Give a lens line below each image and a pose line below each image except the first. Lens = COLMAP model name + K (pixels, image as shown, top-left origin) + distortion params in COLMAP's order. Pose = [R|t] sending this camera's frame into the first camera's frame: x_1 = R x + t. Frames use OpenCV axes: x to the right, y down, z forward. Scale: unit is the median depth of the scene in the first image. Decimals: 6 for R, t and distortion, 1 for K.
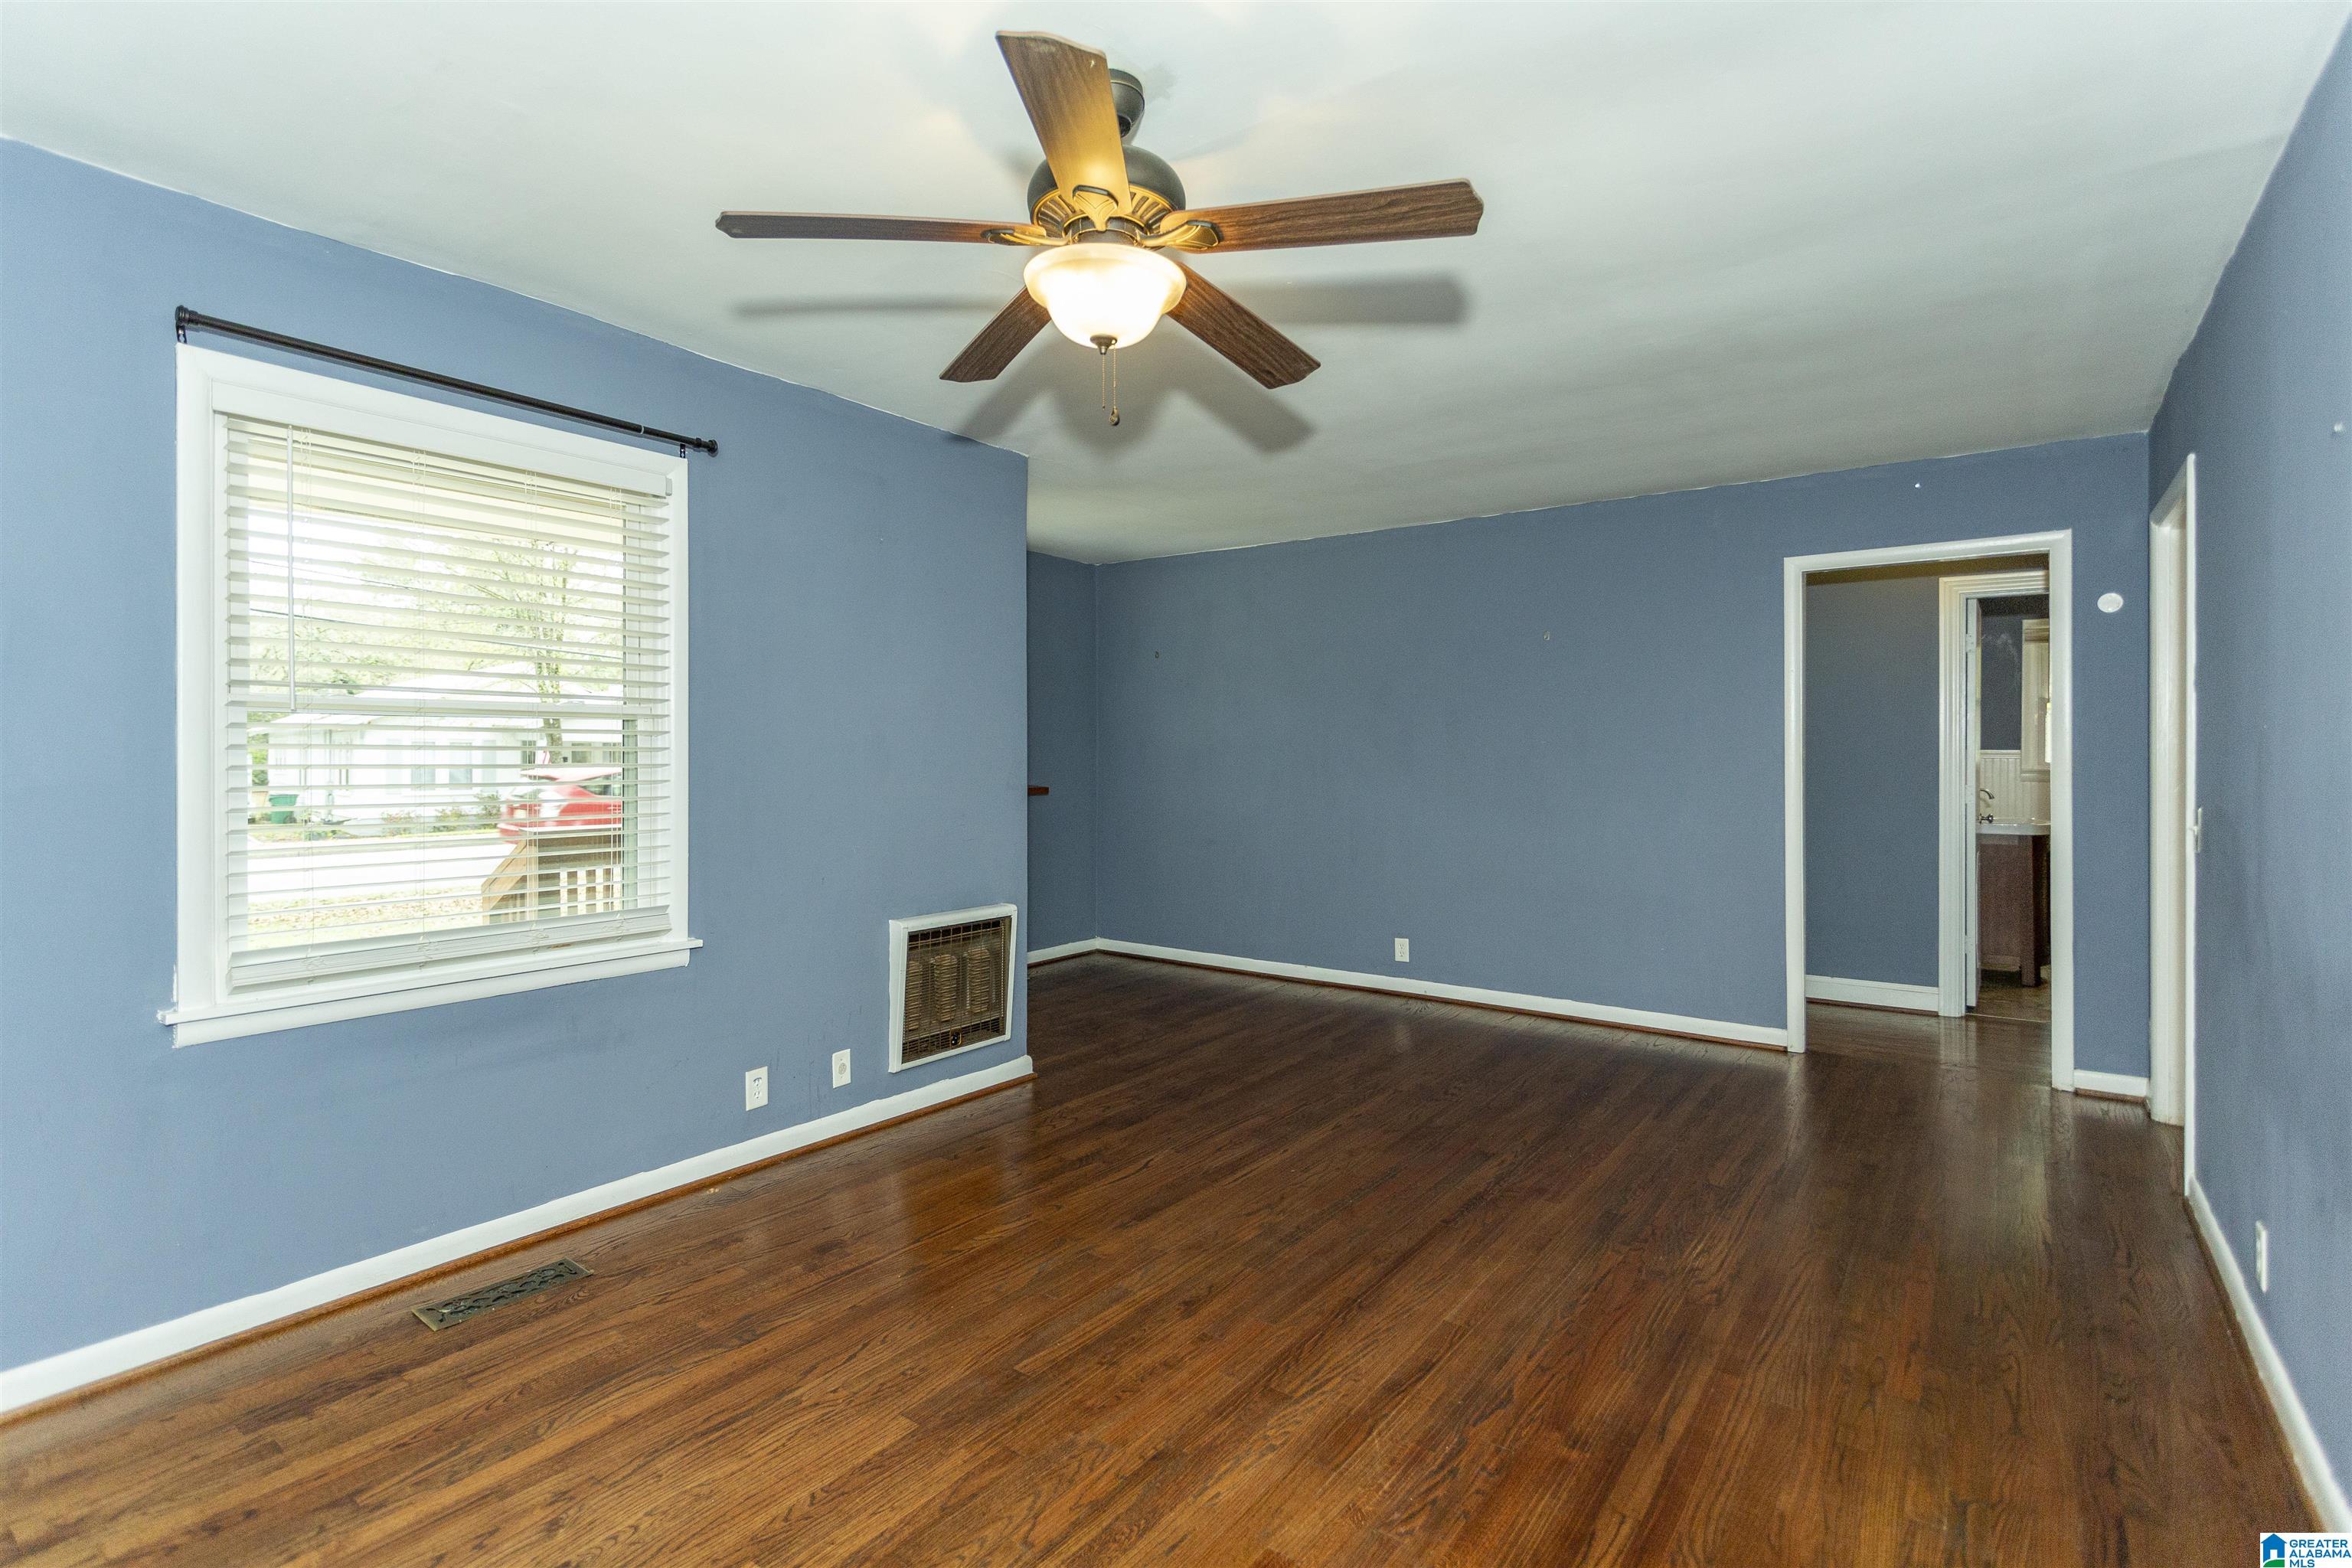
lens RADIAL K [[1101.2, 0, 1164.1], [0, 1101.2, 762.1], [0, 0, 1]] dist [0.000815, 0.000121]
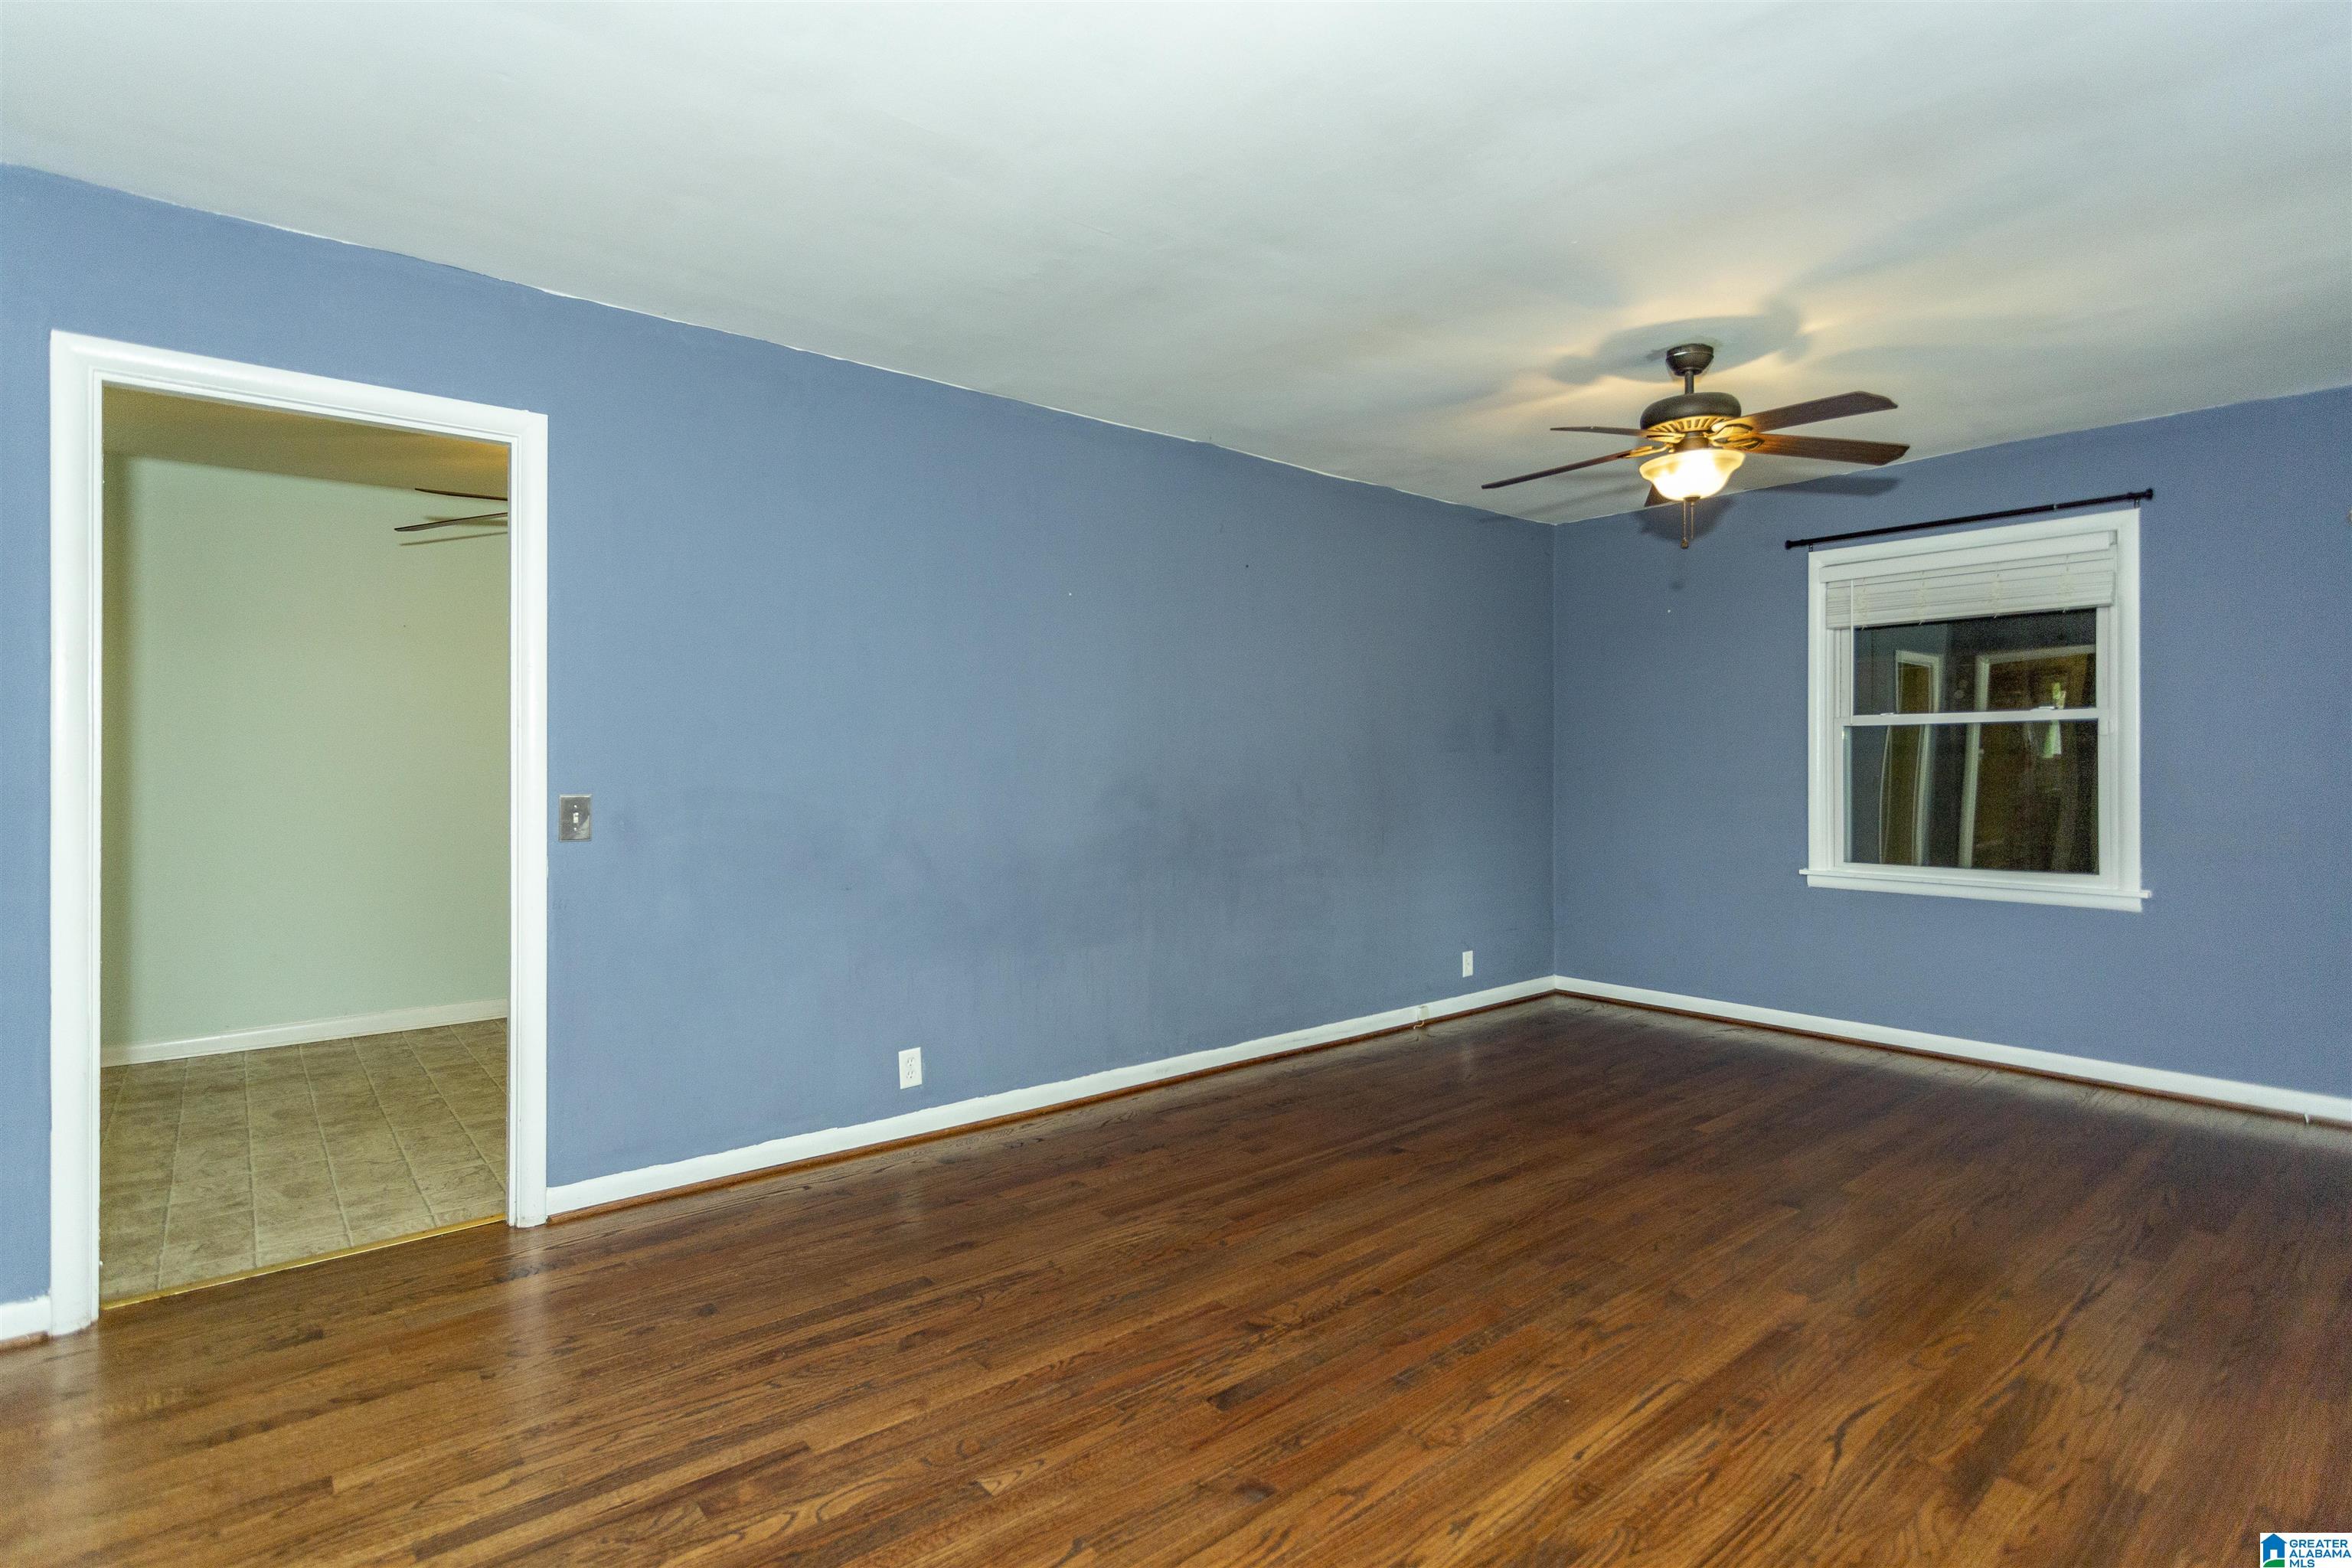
lens RADIAL K [[1166.3, 0, 1172.7], [0, 1166.3, 765.8], [0, 0, 1]] dist [0.001748, 0.000448]
pose [[-0.974189, 0.001496, 0.225729, 0.252188], [0.003069, 0.999973, 0.006618, 0.014756], [-0.225713, 0.007140, -0.974168, 2.317219]]
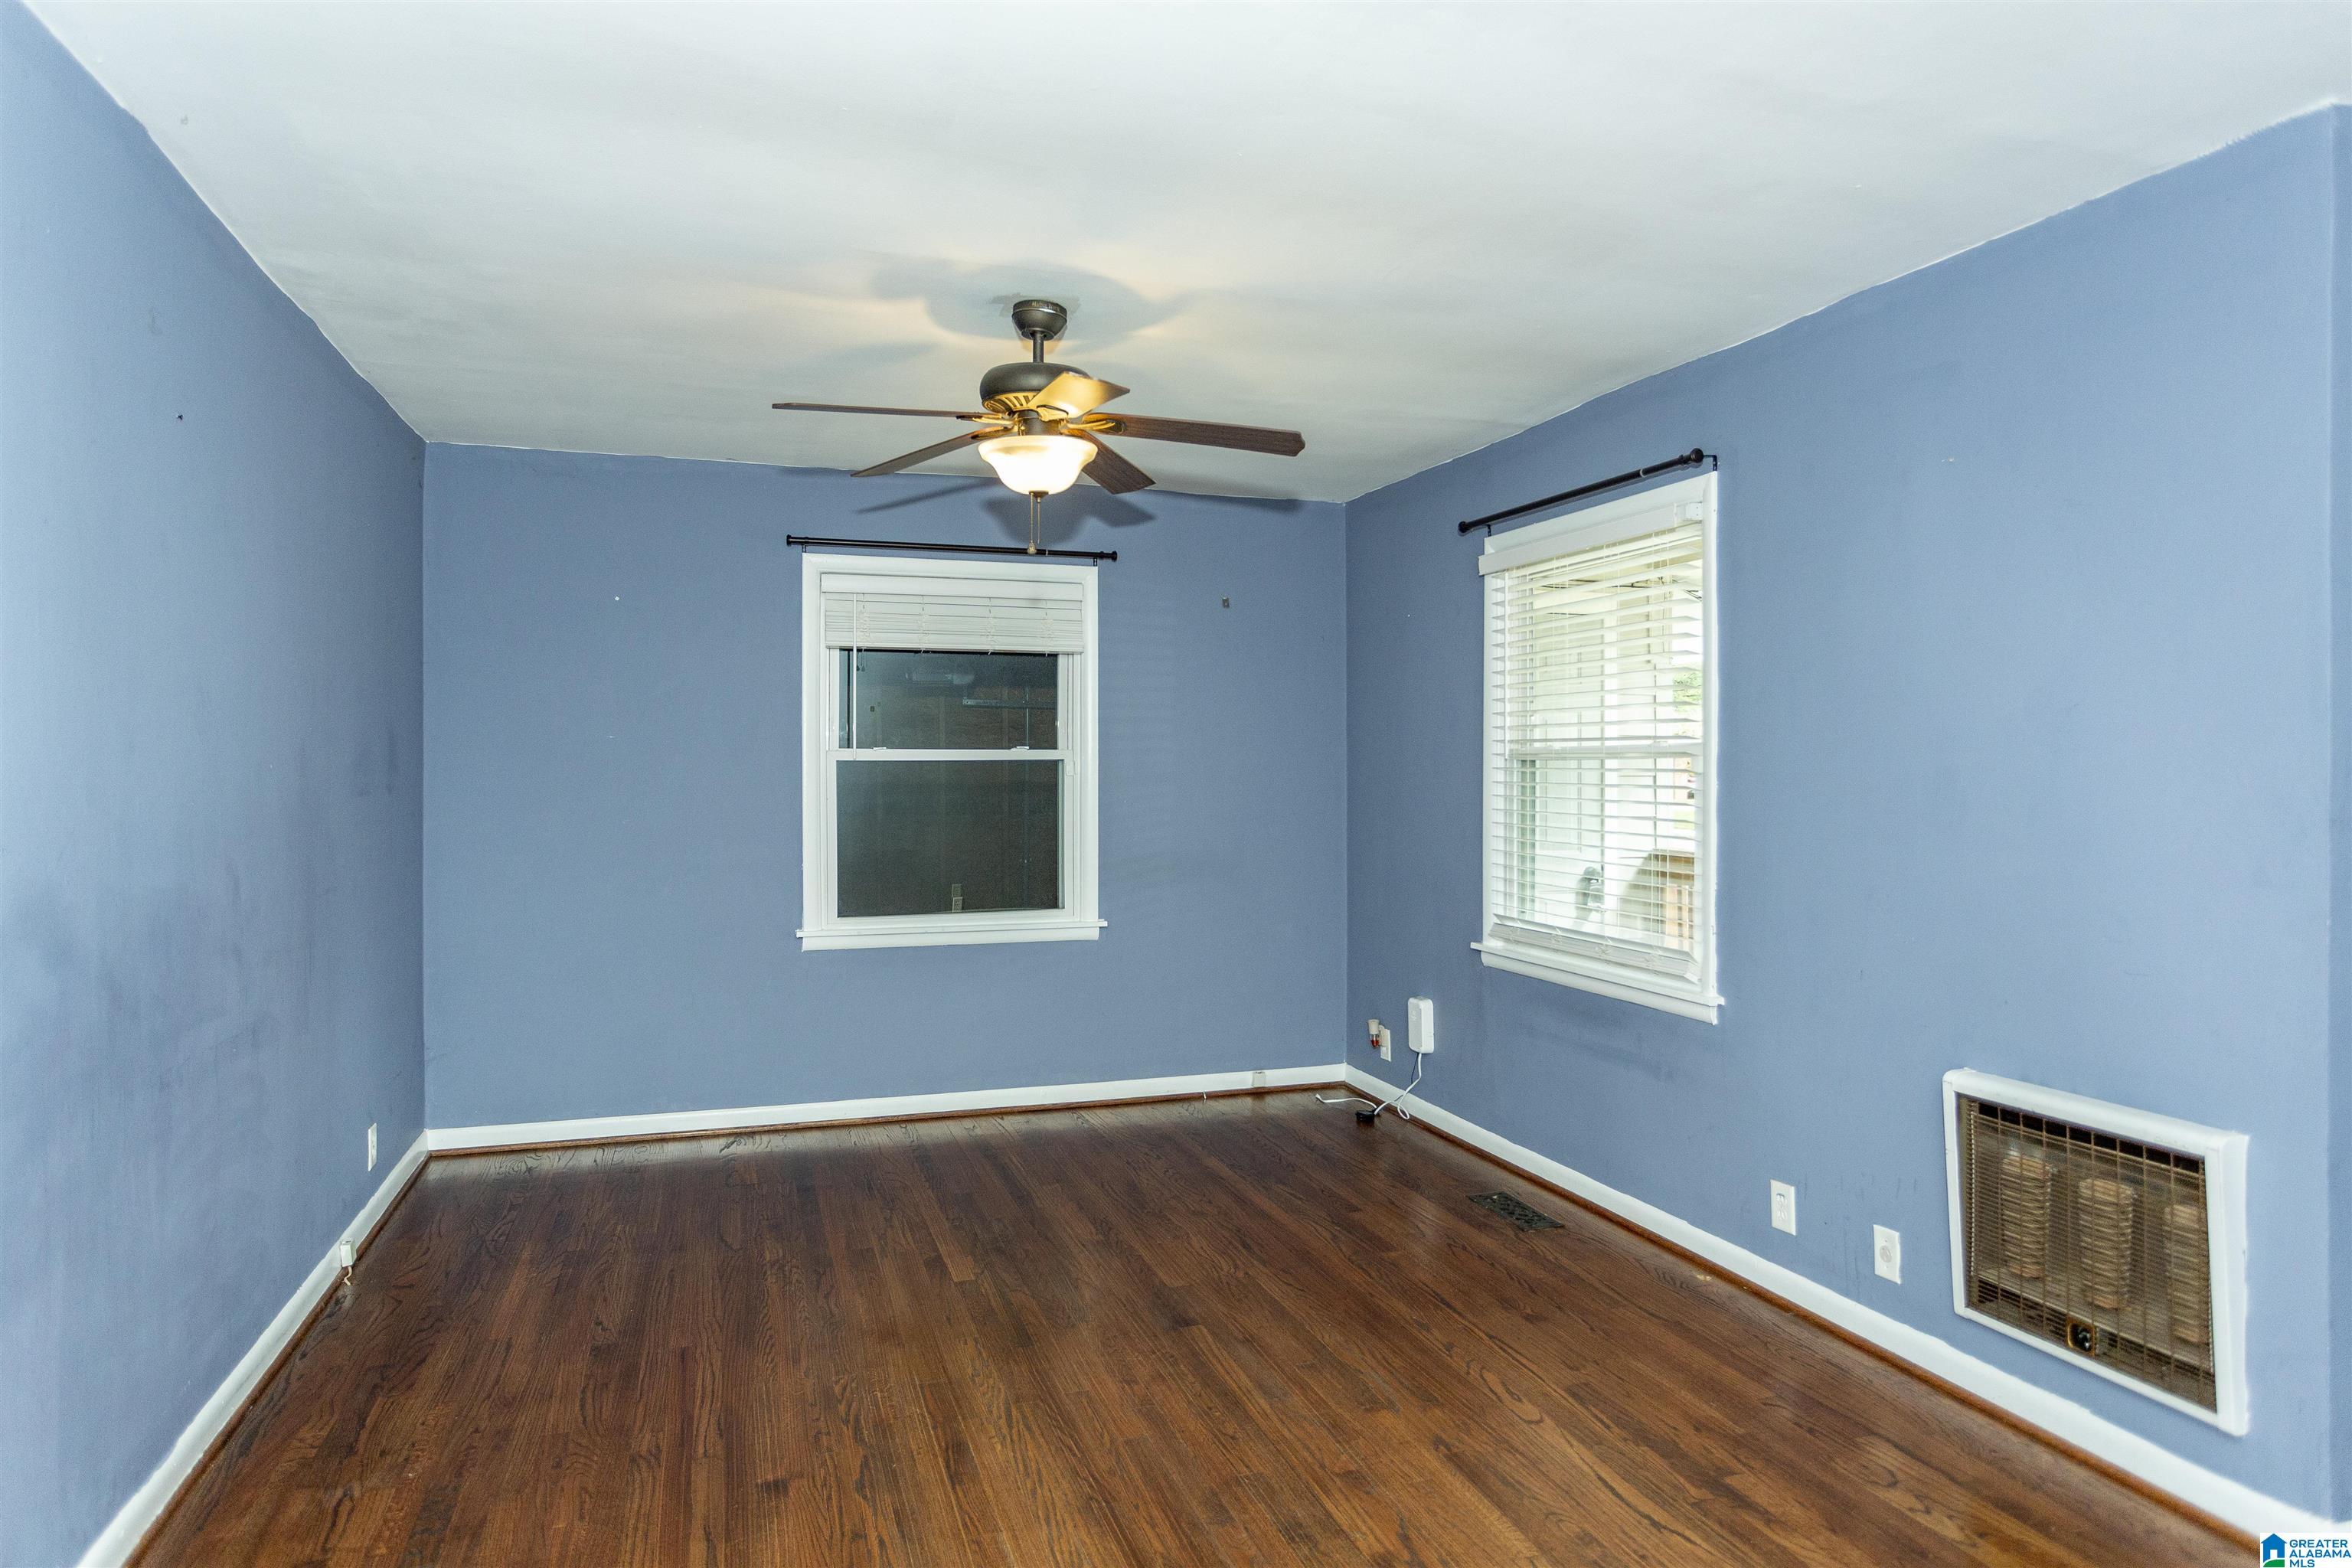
lens RADIAL K [[1364.0, 0, 1166.6], [0, 1364.0, 782.4], [0, 0, 1]] dist [-0.008302, 0.000855]
pose [[-0.567162, 0.010048, -0.823545, 0.983590], [-0.006252, 0.999844, 0.016505, -0.042027], [0.823583, 0.014509, -0.567010, 1.645436]]
